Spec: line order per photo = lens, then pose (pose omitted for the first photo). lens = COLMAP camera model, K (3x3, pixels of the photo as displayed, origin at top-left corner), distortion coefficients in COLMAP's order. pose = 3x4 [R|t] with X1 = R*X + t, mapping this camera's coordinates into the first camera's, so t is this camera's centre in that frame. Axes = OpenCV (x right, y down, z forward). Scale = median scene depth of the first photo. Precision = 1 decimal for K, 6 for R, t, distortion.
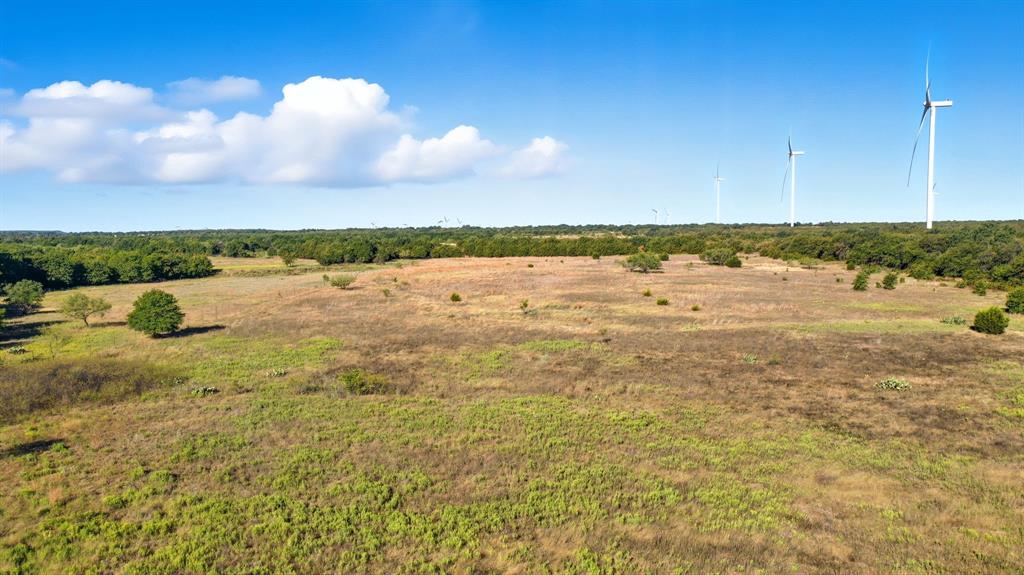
lens RADIAL K [[803.5, 0, 505.2], [0, 803.5, 290.7], [0, 0, 1]] dist [-0.001838, -0.003294]
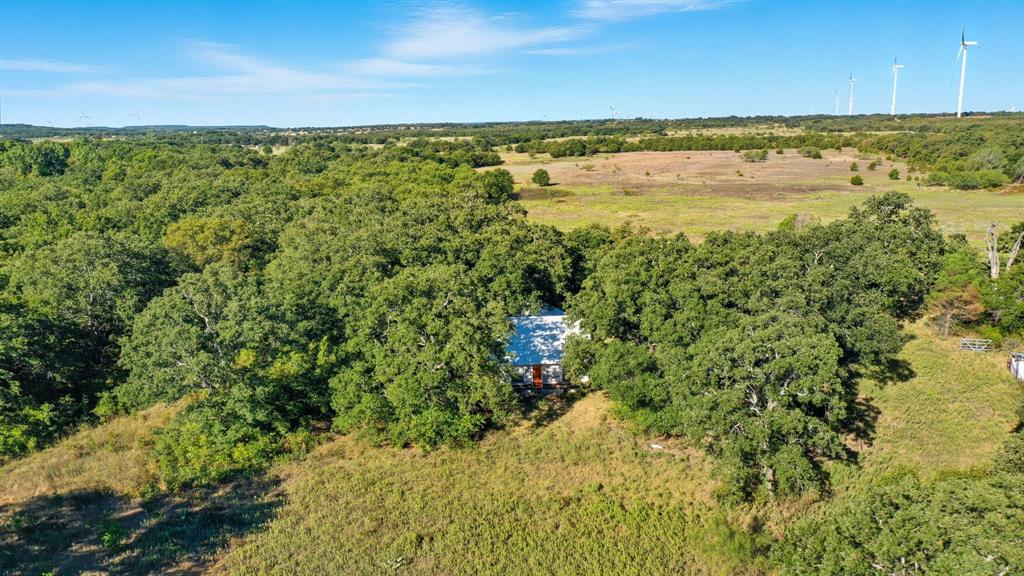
lens RADIAL K [[803.5, 0, 510.5], [0, 803.5, 287.9], [0, 0, 1]] dist [-0.001838, -0.003294]
pose [[0.980042, 0.028378, -0.196757, 0.006483], [-0.002170, 0.991227, 0.132152, 0.015737], [0.198781, -0.129087, 0.971505, -0.685255]]
